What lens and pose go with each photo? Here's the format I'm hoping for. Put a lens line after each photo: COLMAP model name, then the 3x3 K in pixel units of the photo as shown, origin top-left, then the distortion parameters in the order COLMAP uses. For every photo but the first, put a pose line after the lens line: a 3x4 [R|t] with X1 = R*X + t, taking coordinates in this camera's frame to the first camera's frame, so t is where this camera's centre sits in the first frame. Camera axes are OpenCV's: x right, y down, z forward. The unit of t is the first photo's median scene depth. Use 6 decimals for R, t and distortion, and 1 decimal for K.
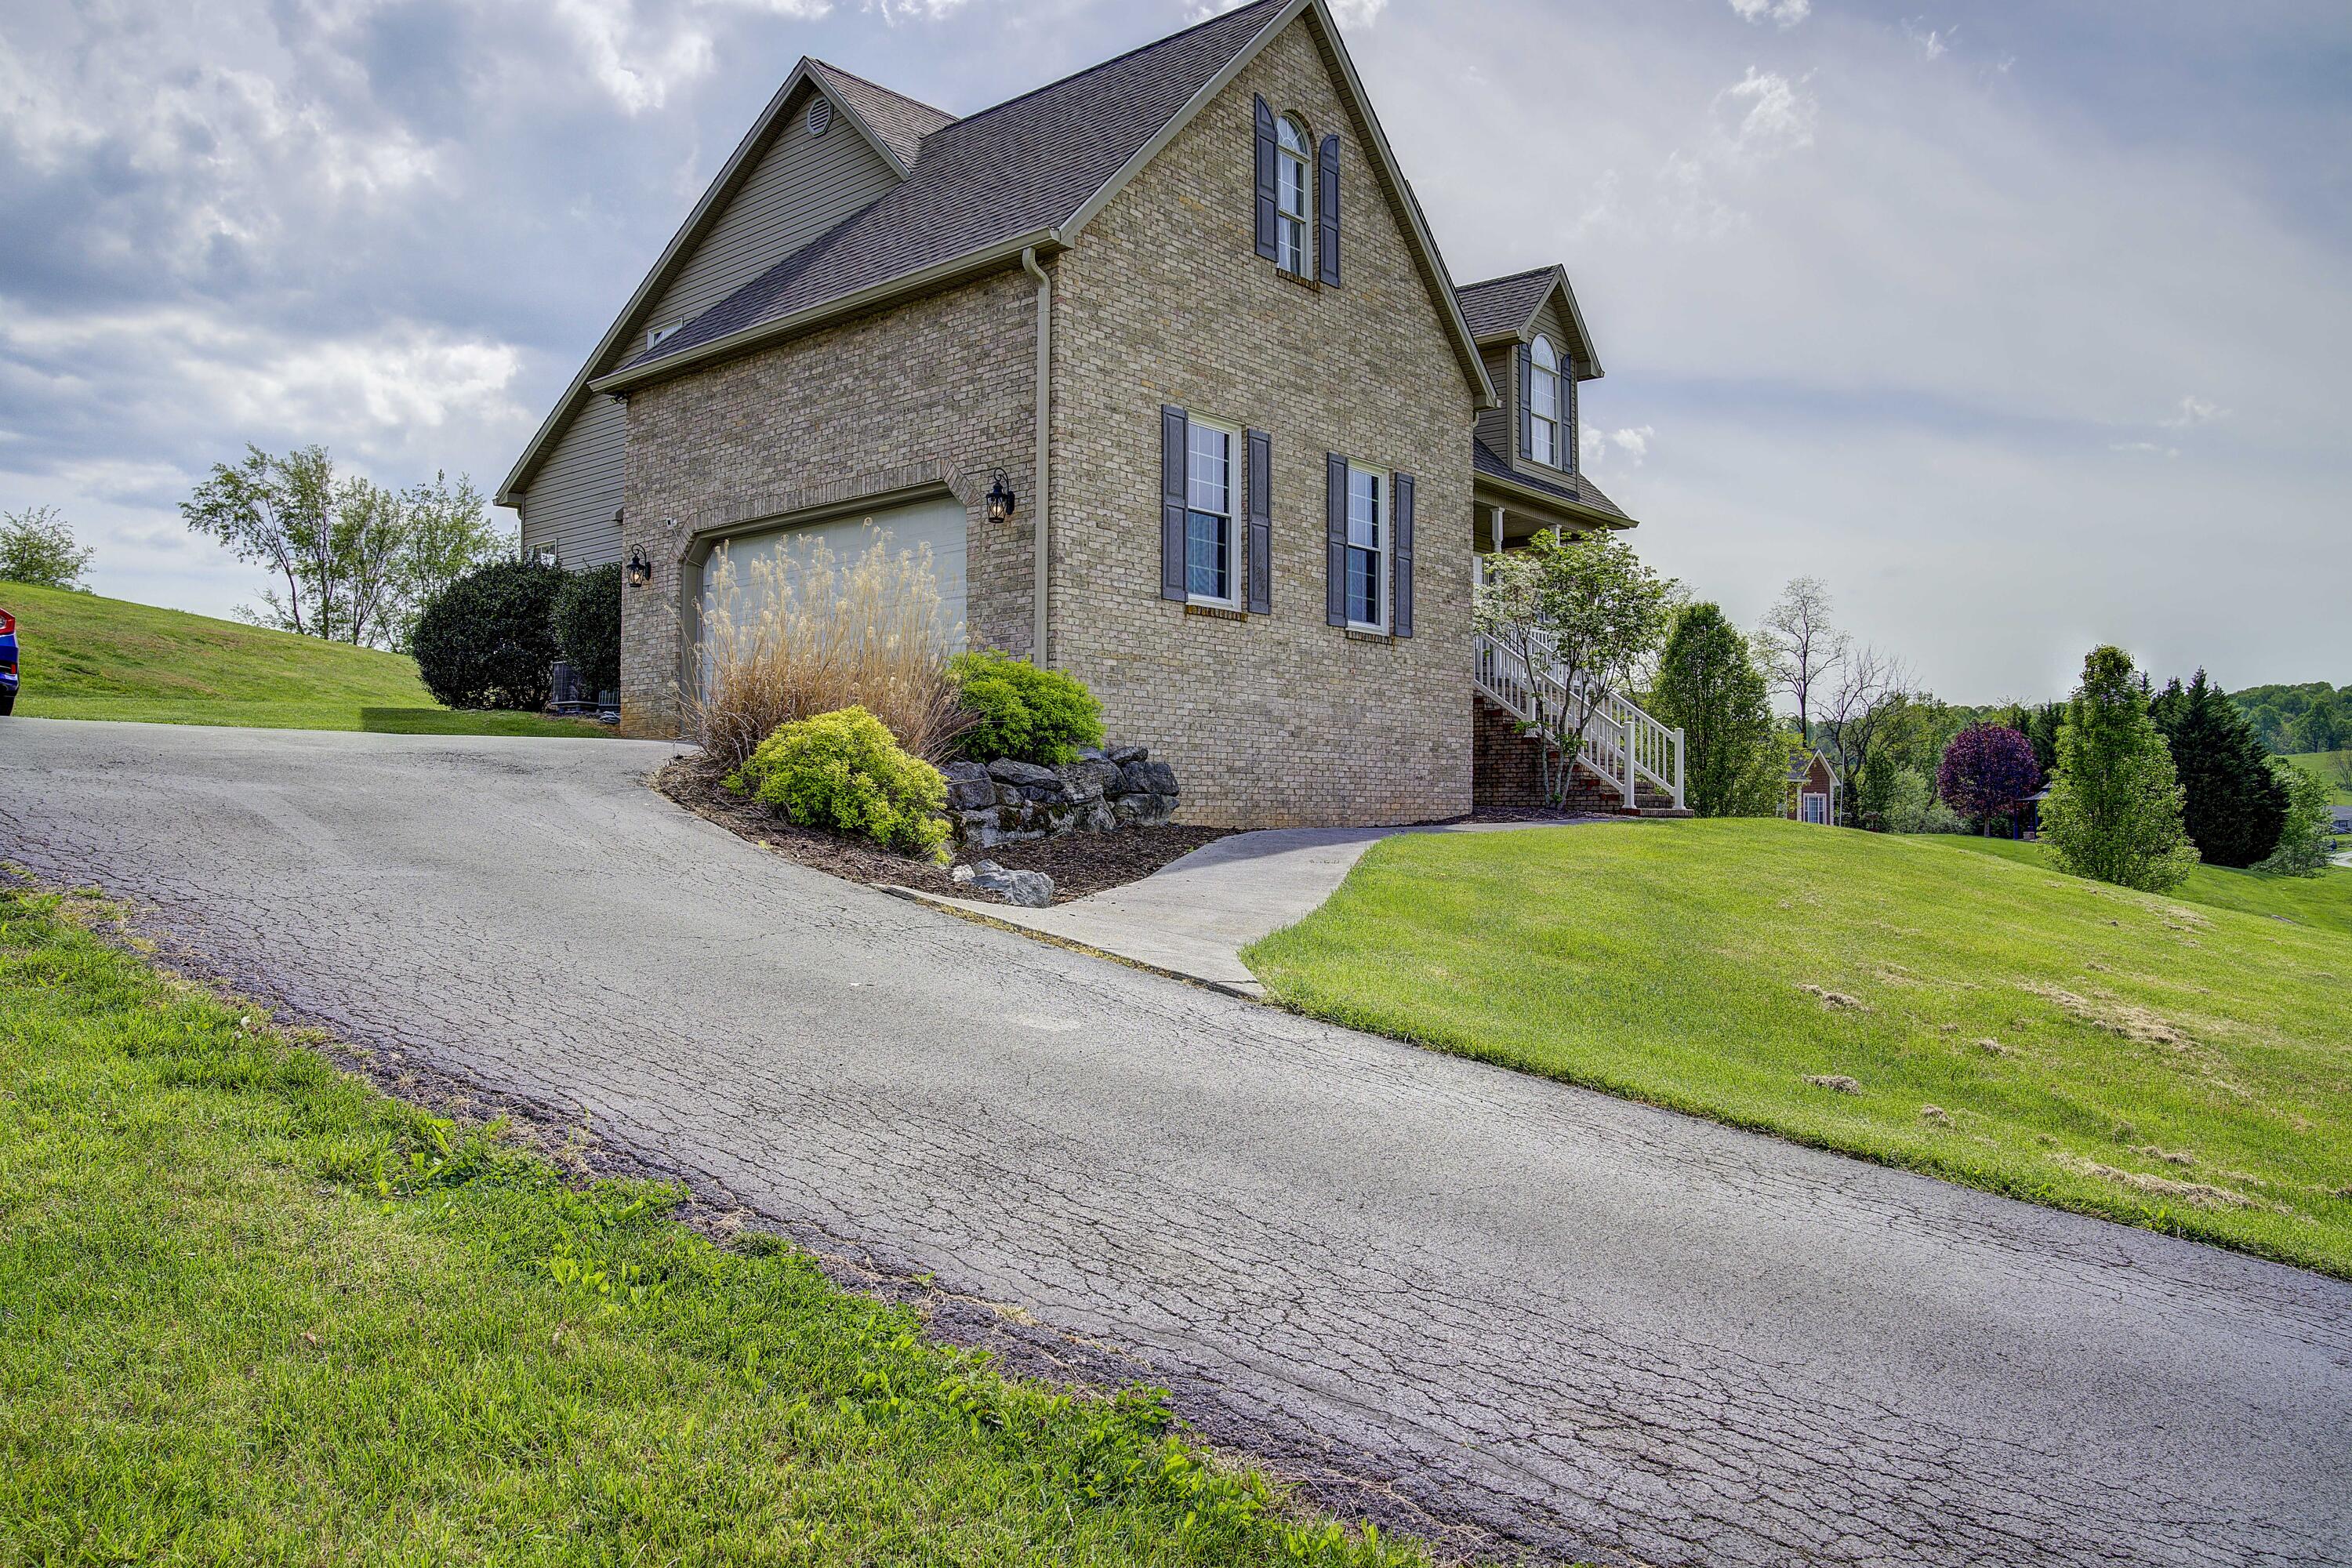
lens RADIAL K [[1672.6, 0, 1176.0], [0, 1672.6, 784.0], [0, 0, 1]] dist [-0.151794, 0.132404]
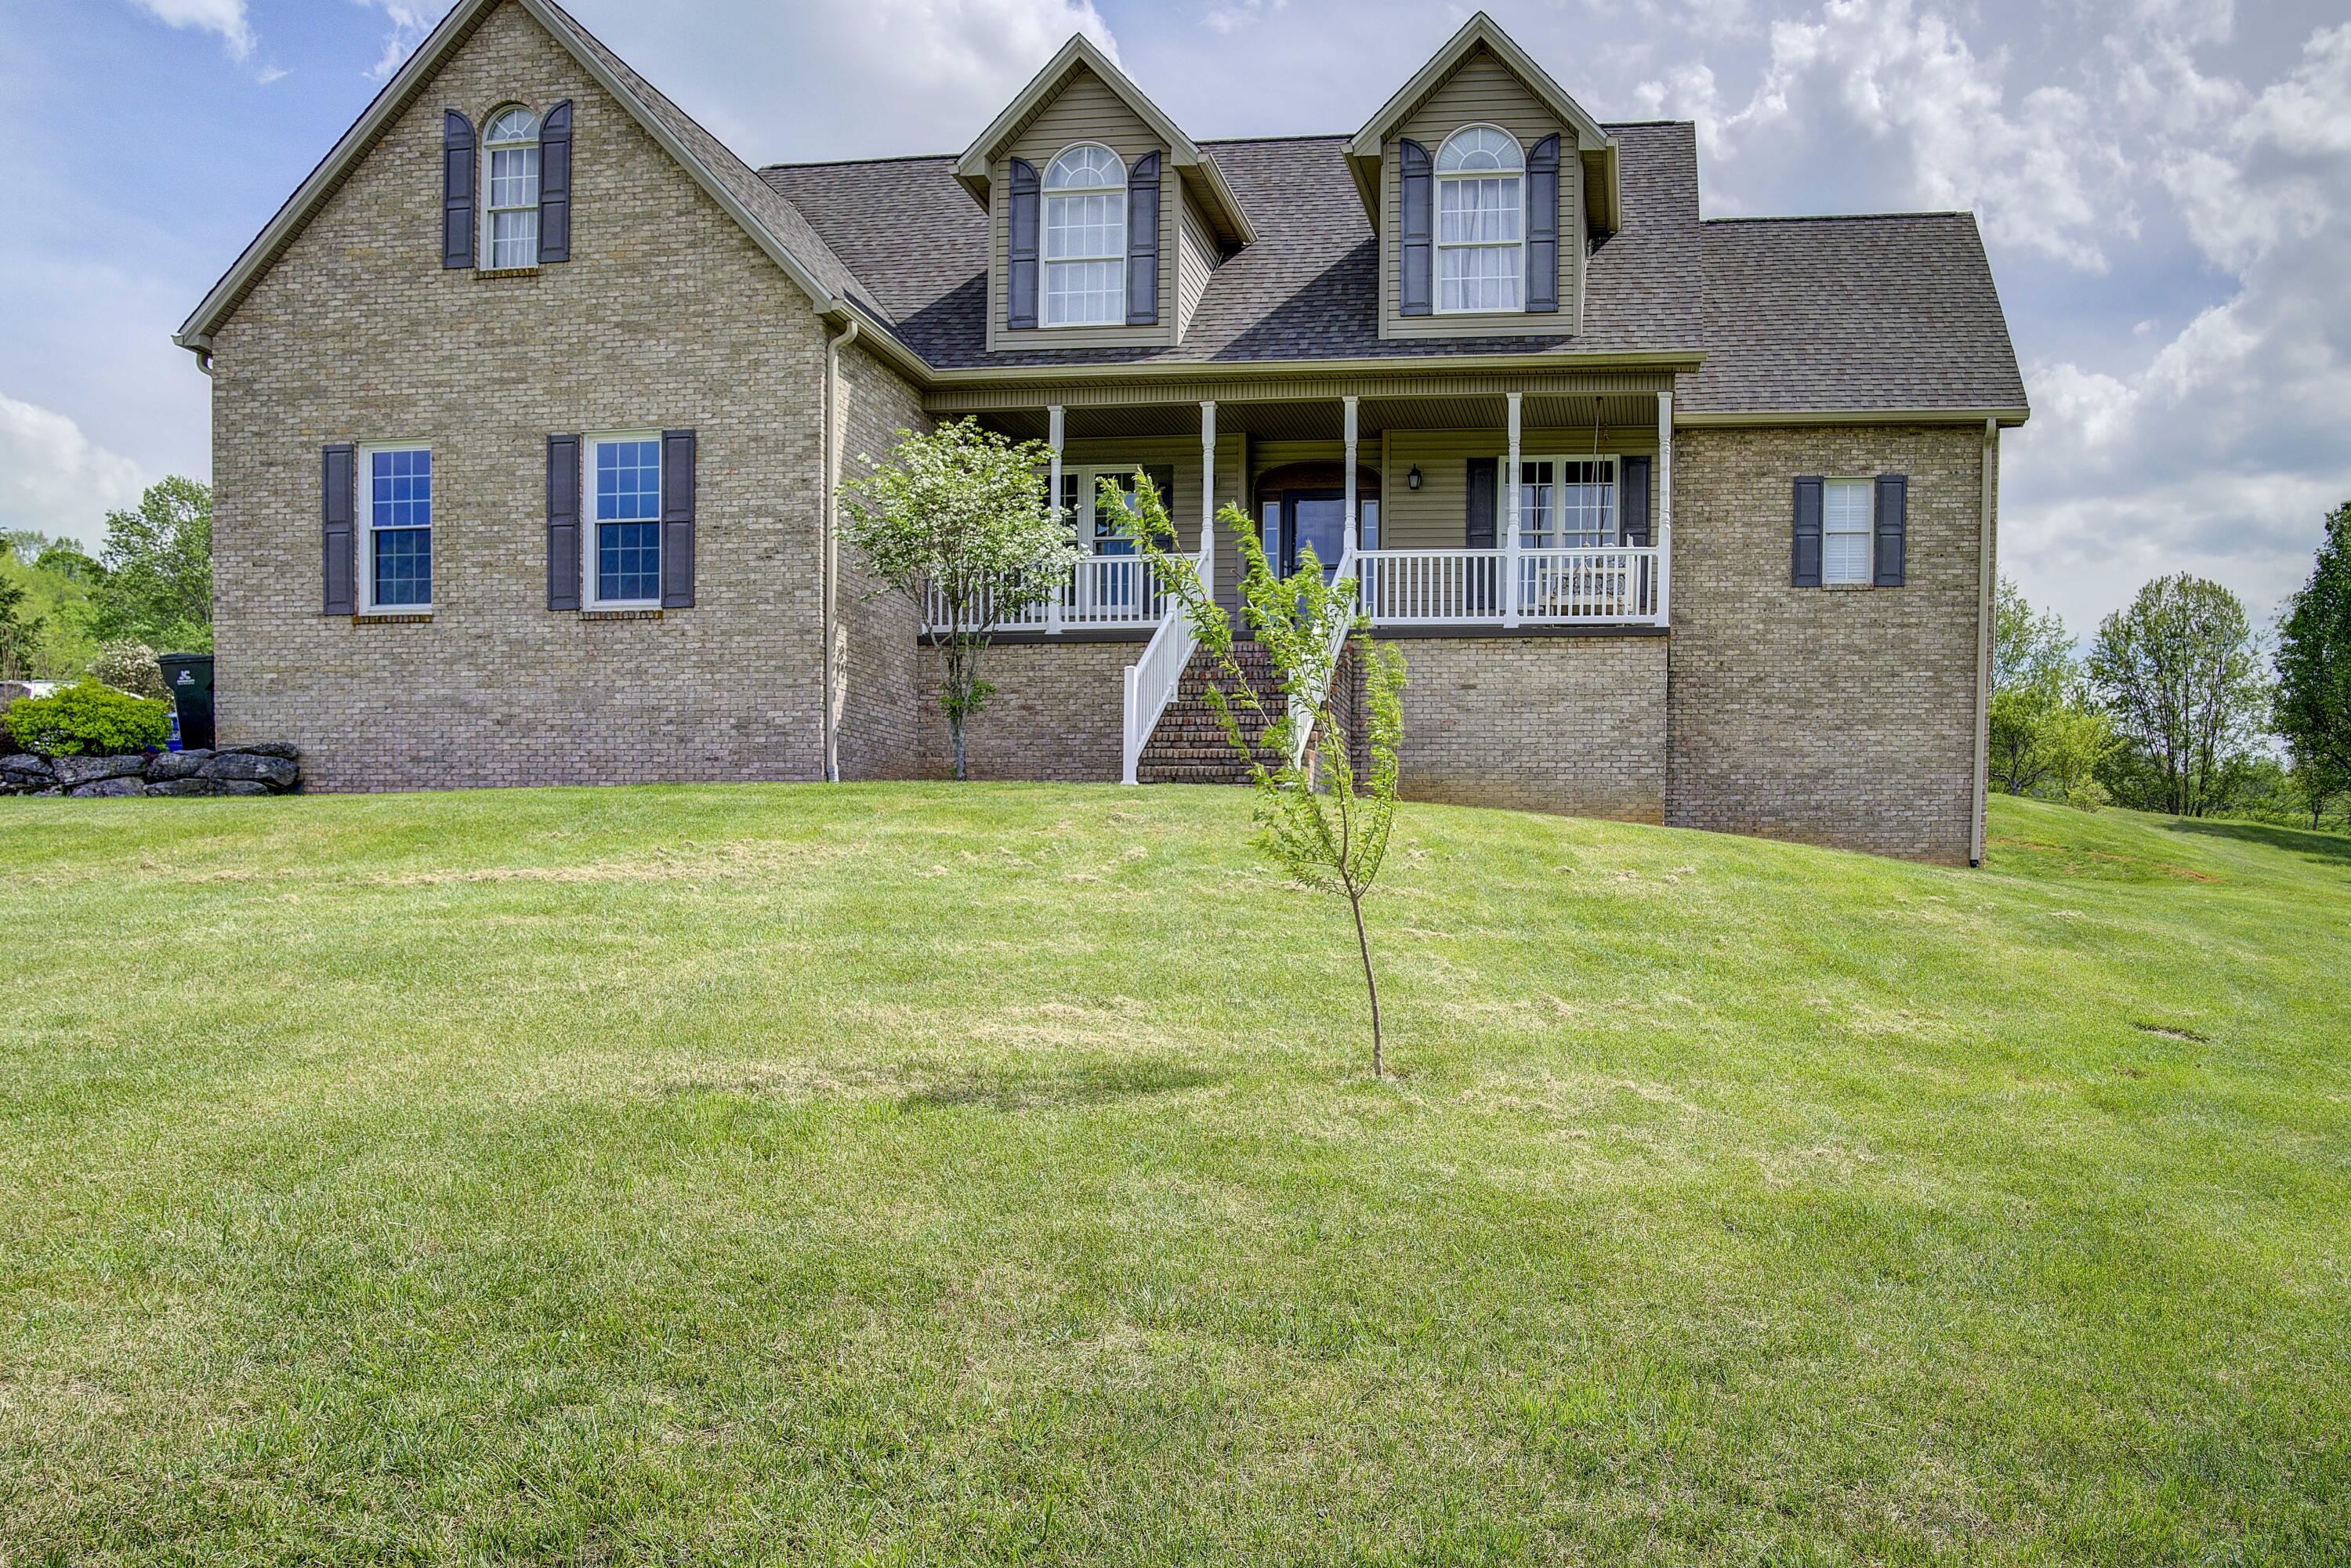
lens RADIAL K [[1671.8, 0, 1175.5], [0, 1671.8, 784.0], [0, 0, 1]] dist [-0.151794, 0.132404]
pose [[0.559868, 0.023517, -0.828248, 1.177991], [0.024148, 0.998709, 0.044680, -0.027510], [0.828230, -0.045016, 0.558578, 0.798274]]
